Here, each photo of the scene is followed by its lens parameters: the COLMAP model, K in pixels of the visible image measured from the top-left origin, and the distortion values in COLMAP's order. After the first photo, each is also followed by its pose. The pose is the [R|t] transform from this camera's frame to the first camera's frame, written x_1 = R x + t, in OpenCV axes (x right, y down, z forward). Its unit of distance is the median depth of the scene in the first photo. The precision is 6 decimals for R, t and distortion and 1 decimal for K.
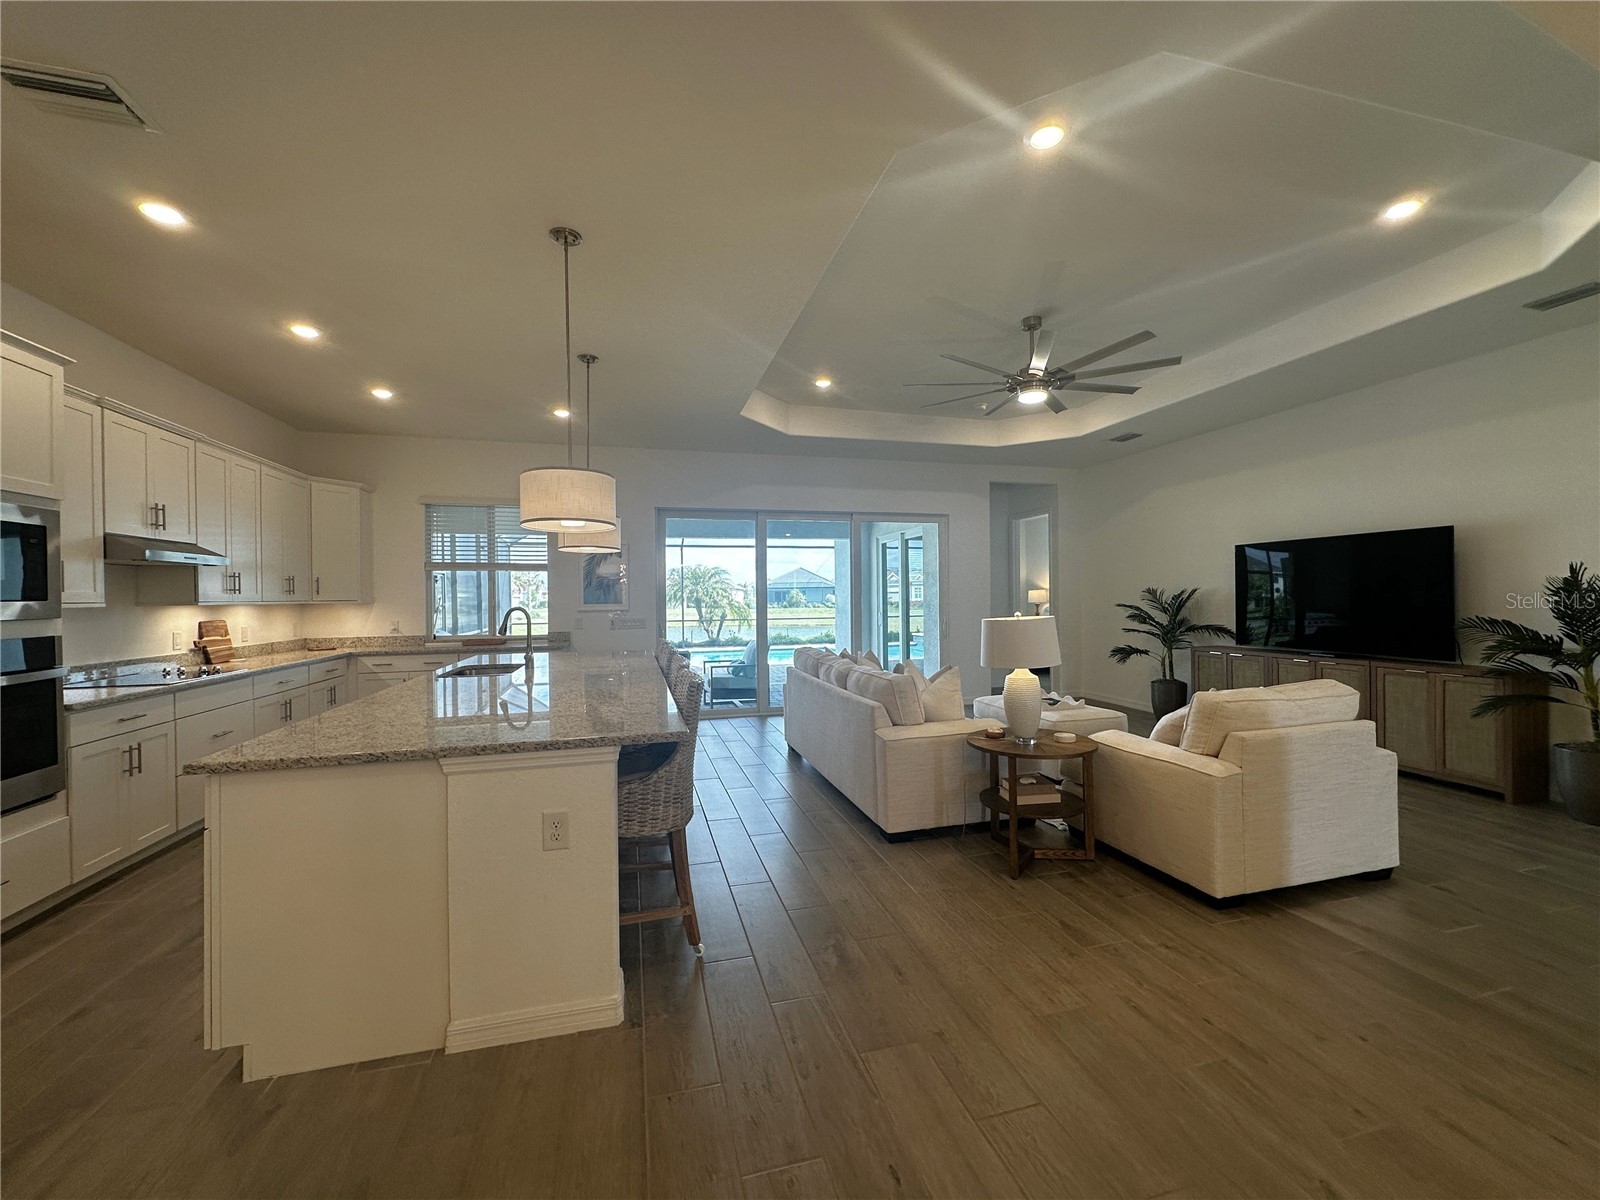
lens RADIAL K [[642.9, 0, 800.0], [0, 642.9, 600.0], [0, 0, 1]] dist [-0.000257, 0.000006]
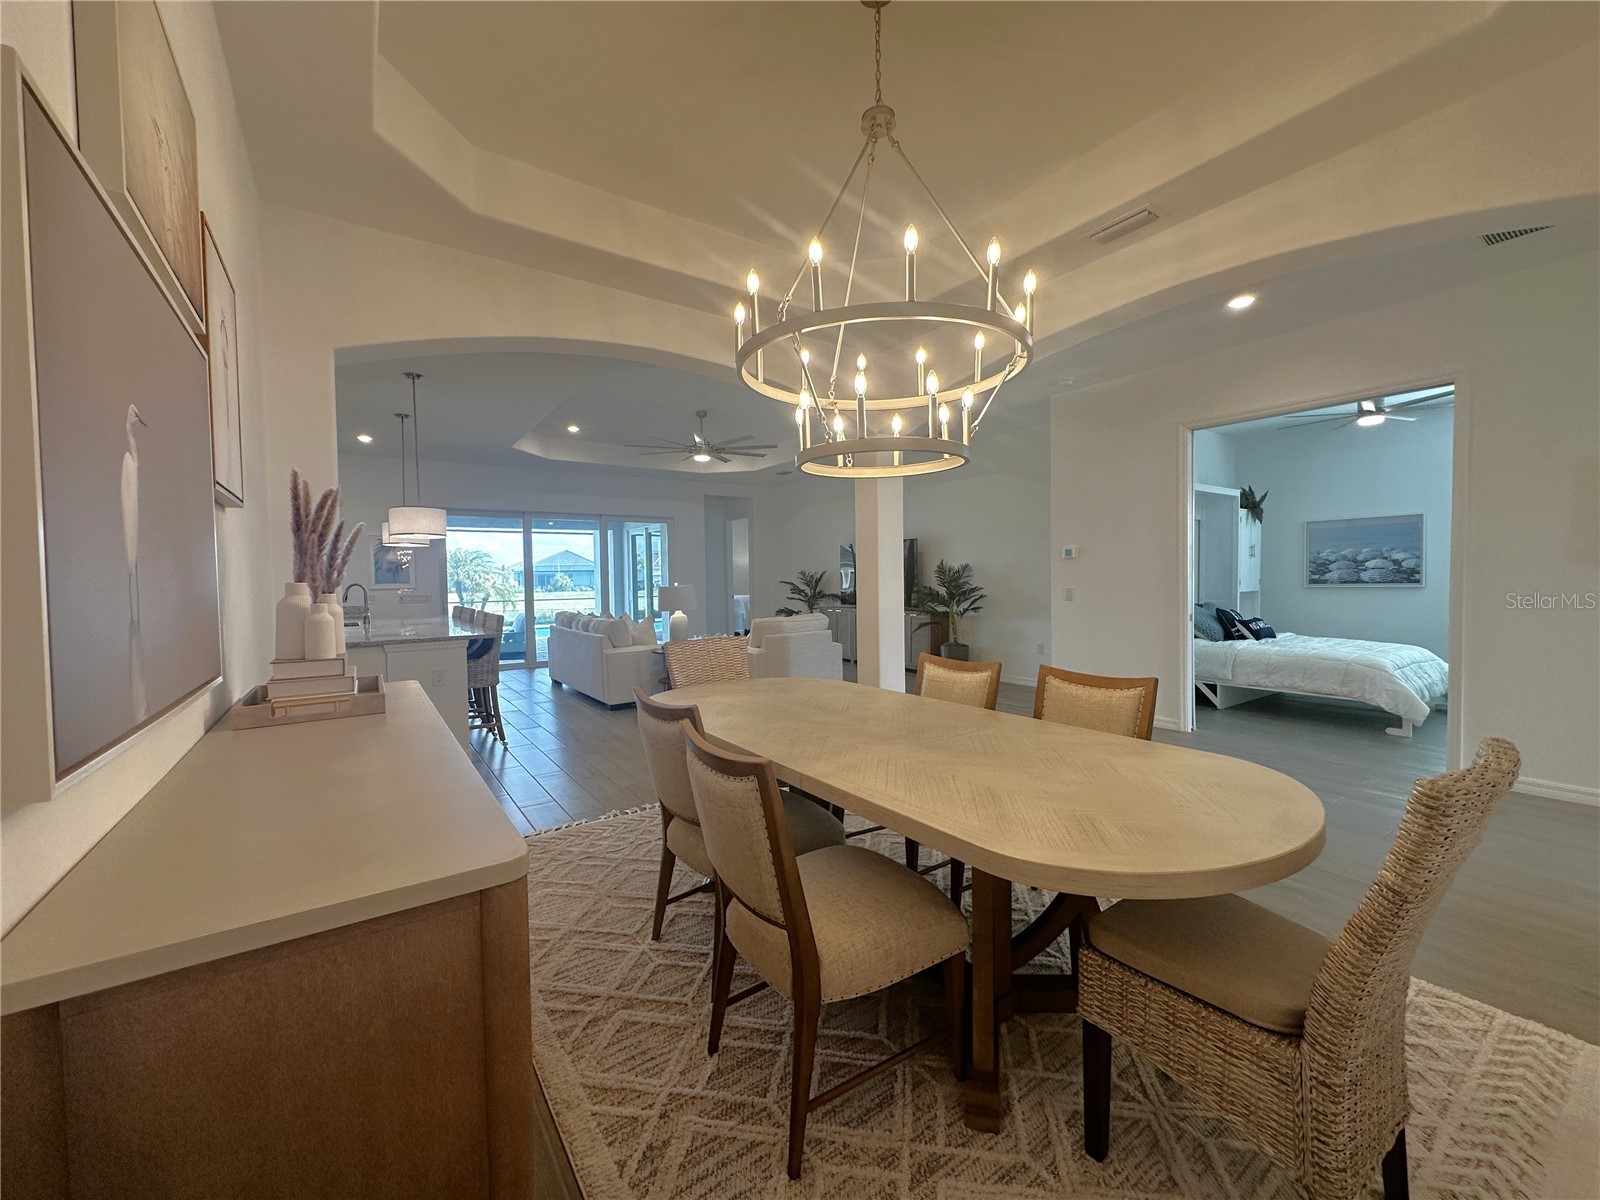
lens RADIAL K [[642.9, 0, 800.0], [0, 642.9, 600.0], [0, 0, 1]] dist [-0.000257, 0.000006]
pose [[0.940132, -0.014957, 0.340483, 0.013910], [0.006266, 0.999626, 0.026610, 0.009710], [-0.340754, -0.022883, 0.939874, -0.442634]]
